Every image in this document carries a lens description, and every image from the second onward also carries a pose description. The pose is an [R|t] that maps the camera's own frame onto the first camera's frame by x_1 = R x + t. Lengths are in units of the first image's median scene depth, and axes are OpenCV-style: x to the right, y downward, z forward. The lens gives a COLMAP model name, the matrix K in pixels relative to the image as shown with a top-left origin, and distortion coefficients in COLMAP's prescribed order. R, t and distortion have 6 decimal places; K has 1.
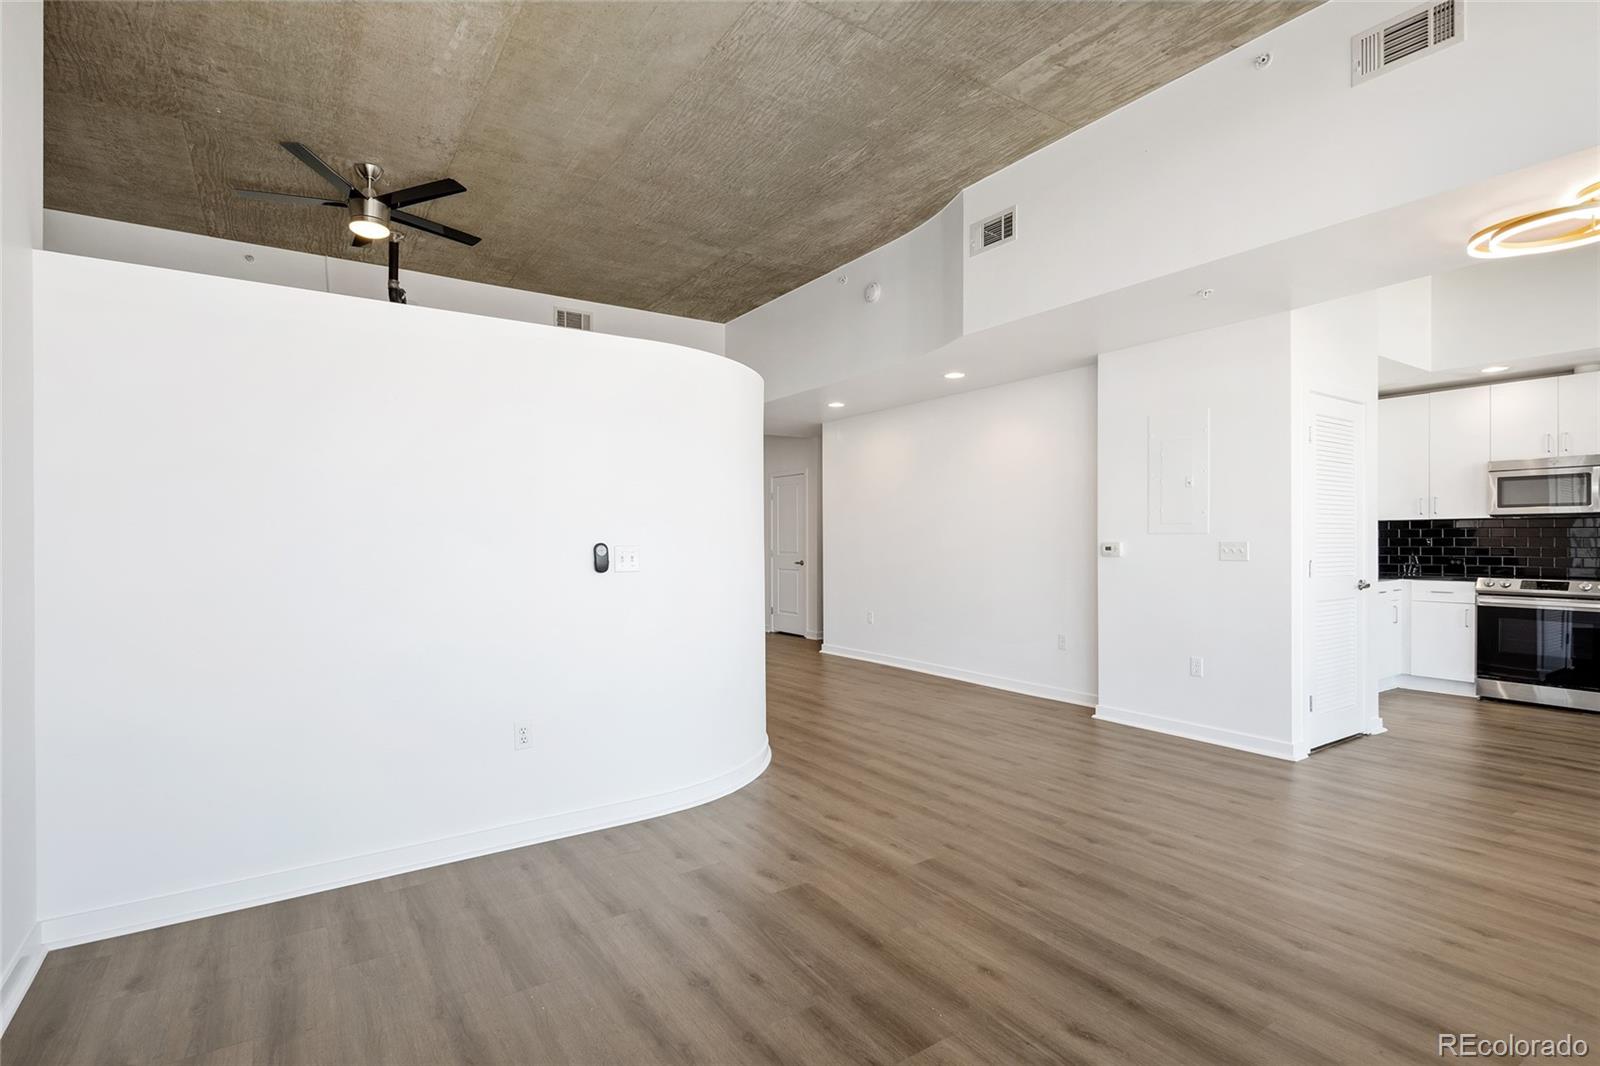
lens RADIAL K [[761.1, 0, 794.0], [0, 761.1, 542.6], [0, 0, 1]] dist [0.004304, -0.000289]
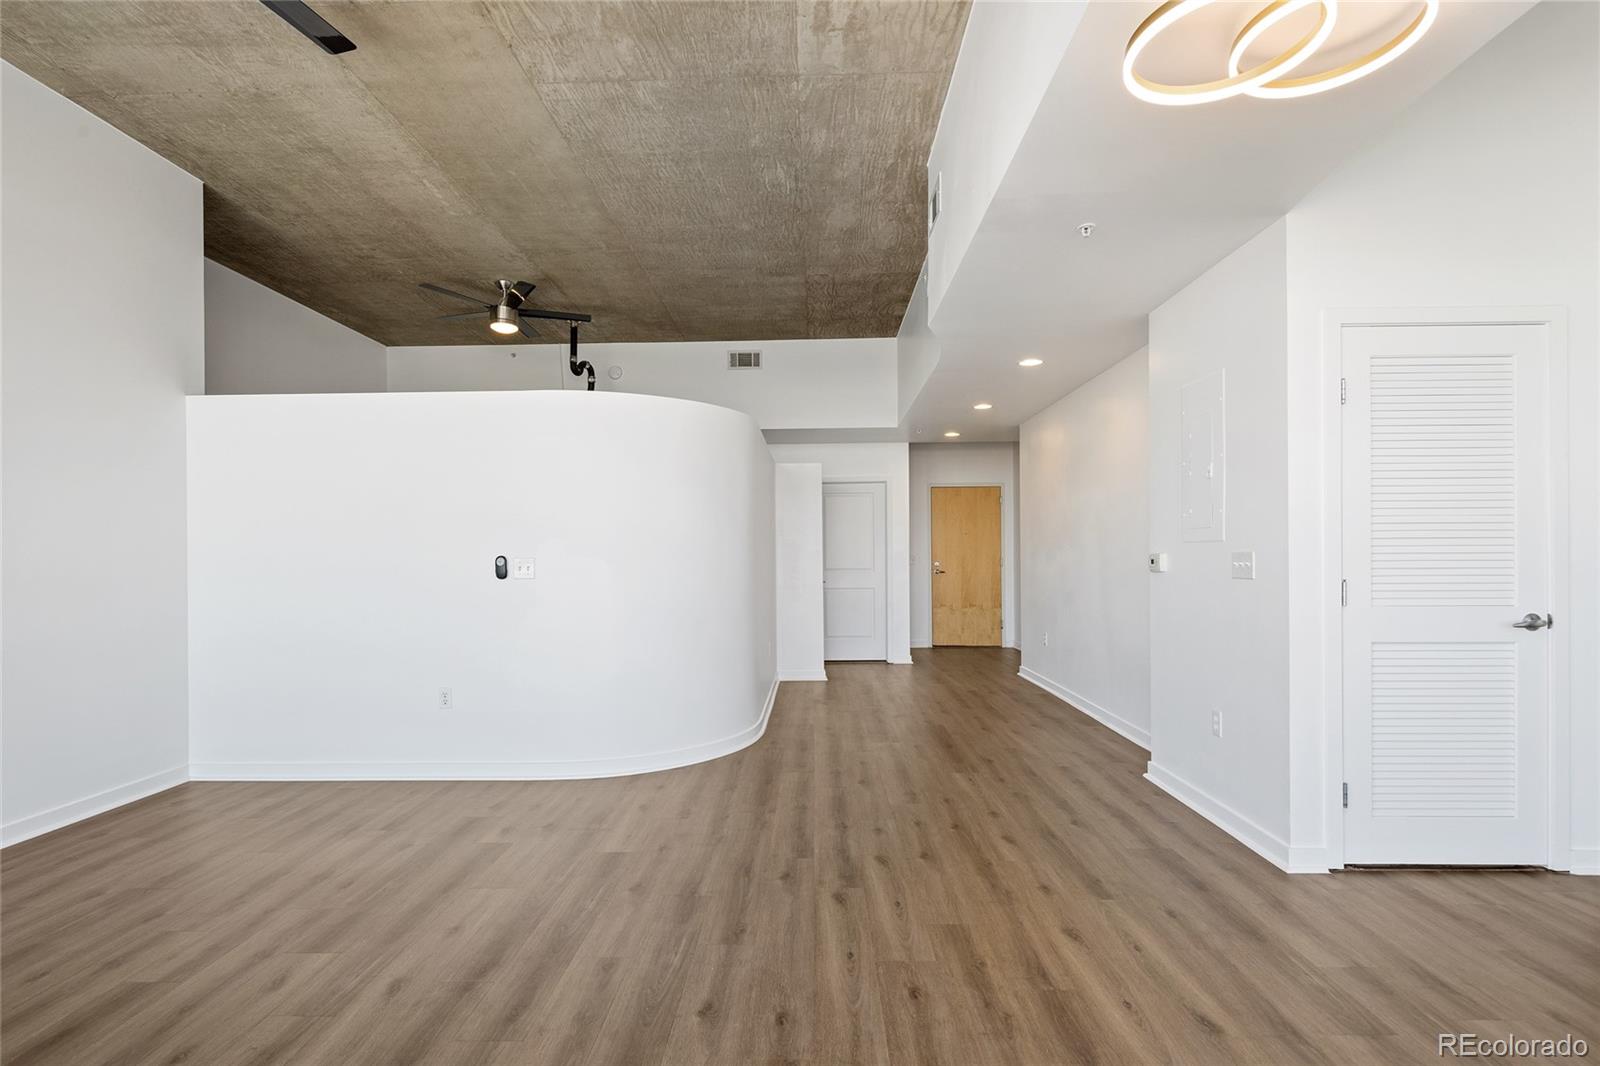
lens RADIAL K [[764.6, 0, 805.4], [0, 764.6, 558.2], [0, 0, 1]] dist [0.000173, 0.000085]
pose [[0.818980, -0.000494, -0.573822, 0.668915], [0.001853, 0.999997, 0.001785, 0.002462], [0.573819, -0.002525, 0.818978, 0.182696]]
